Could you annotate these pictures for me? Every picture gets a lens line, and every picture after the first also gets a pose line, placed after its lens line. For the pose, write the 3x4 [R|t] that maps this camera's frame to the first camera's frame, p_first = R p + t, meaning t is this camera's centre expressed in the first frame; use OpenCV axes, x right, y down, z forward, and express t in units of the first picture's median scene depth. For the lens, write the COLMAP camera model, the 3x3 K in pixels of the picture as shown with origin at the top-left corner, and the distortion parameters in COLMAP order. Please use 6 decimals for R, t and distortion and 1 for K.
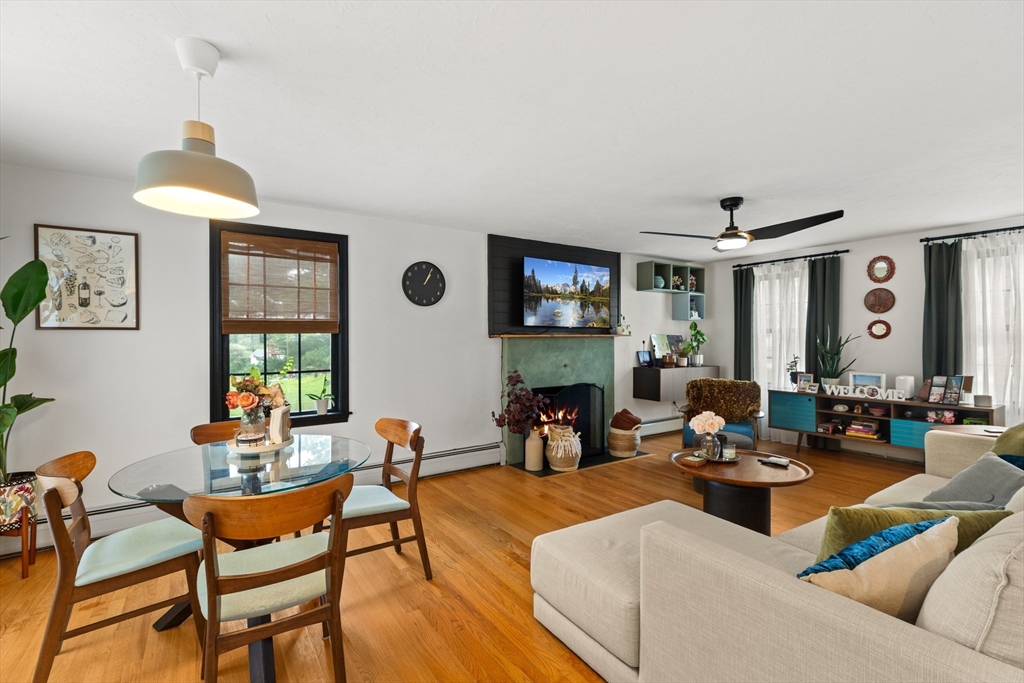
lens RADIAL K [[465.1, 0, 512.0], [0, 465.1, 341.5], [0, 0, 1]] dist [0.000124, 0.000035]
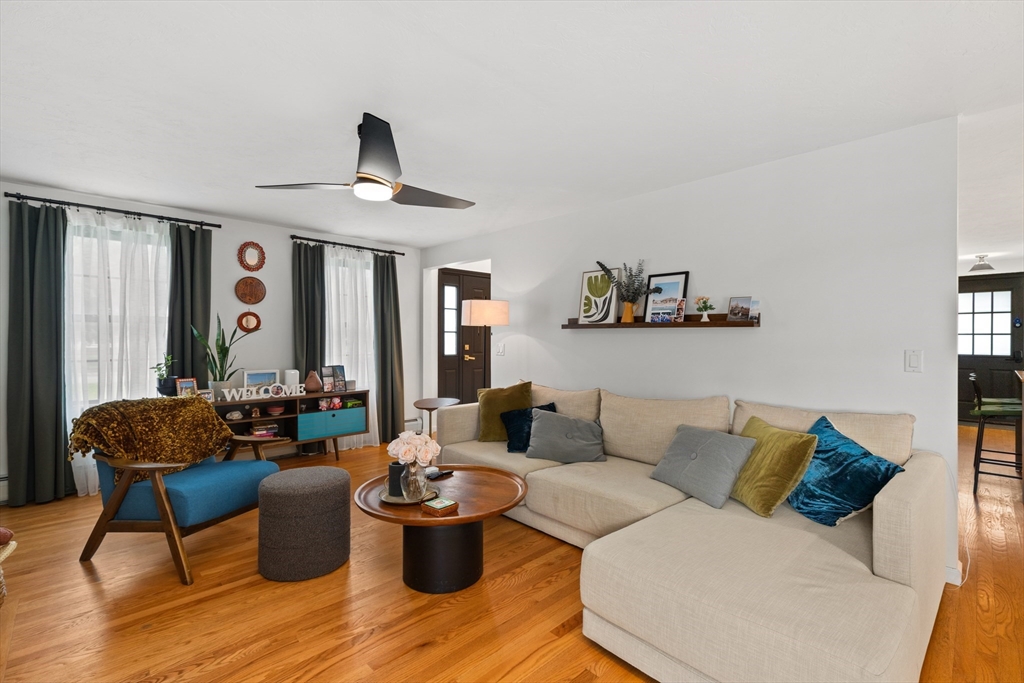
lens RADIAL K [[456.1, 0, 512.0], [0, 456.1, 341.5], [0, 0, 1]] dist [0.000348, 0.000032]
pose [[-0.175724, -0.008169, 0.984406, -0.184869], [0.002377, 0.999959, 0.008722, 0.005511], [-0.984437, 0.003872, -0.175698, 0.666023]]
